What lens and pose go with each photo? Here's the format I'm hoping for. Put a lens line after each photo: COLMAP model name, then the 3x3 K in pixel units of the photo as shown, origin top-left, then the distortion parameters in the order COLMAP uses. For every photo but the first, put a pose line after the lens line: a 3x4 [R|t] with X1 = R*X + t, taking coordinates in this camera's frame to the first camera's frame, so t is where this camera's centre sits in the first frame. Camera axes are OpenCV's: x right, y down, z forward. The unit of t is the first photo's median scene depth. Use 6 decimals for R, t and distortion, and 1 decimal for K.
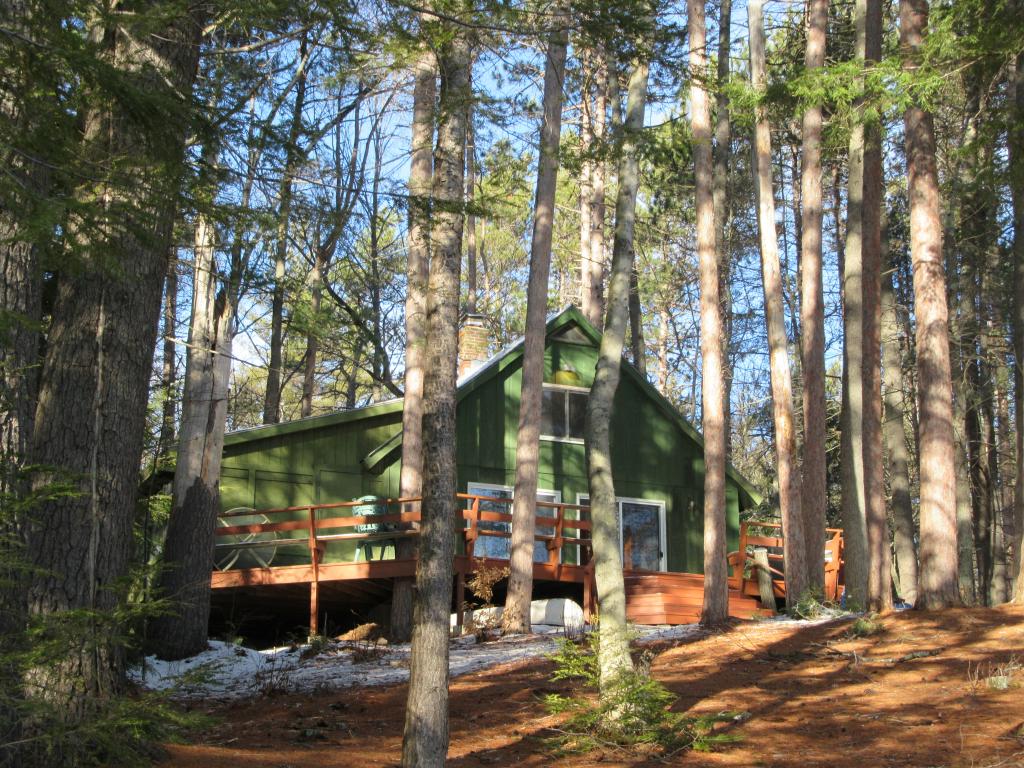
lens RADIAL K [[1716.5, 0, 512.0], [0, 1716.5, 384.0], [0, 0, 1]] dist [0.005318, 0.009714]
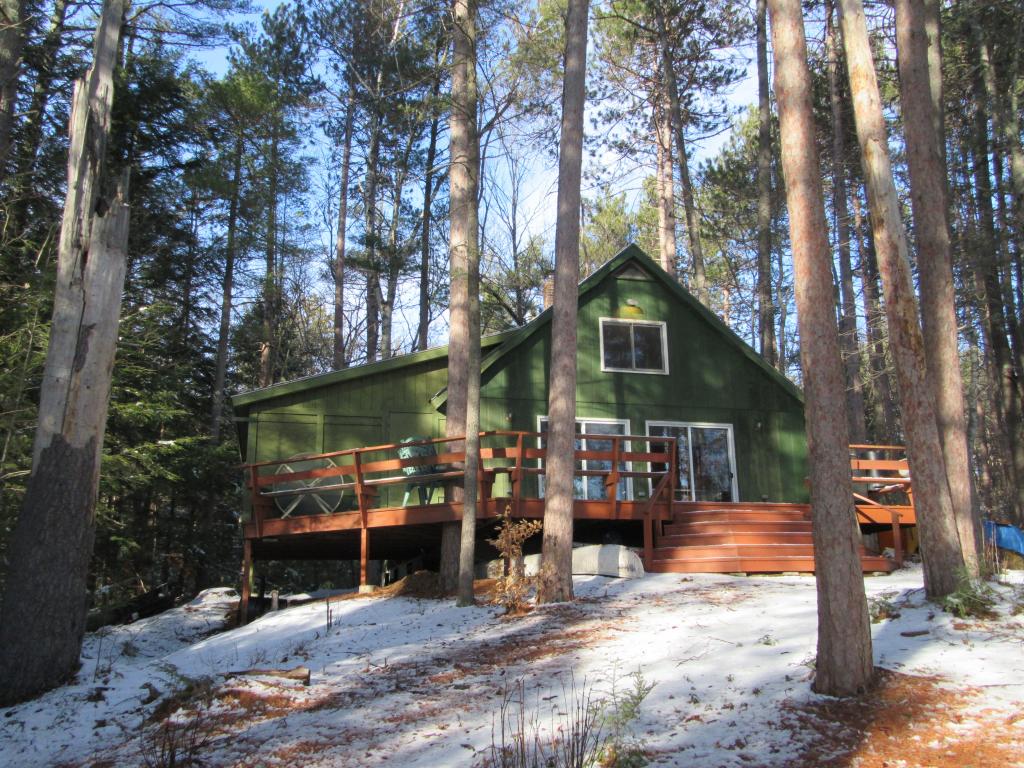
lens RADIAL K [[921.7, 0, 512.0], [0, 921.7, 384.0], [0, 0, 1]] dist [0.002356, 0.000593]
pose [[0.988078, -0.054697, -0.143908, 0.045412], [0.058586, 0.998019, 0.022924, 0.027504], [0.142369, -0.031082, 0.989325, 0.502075]]
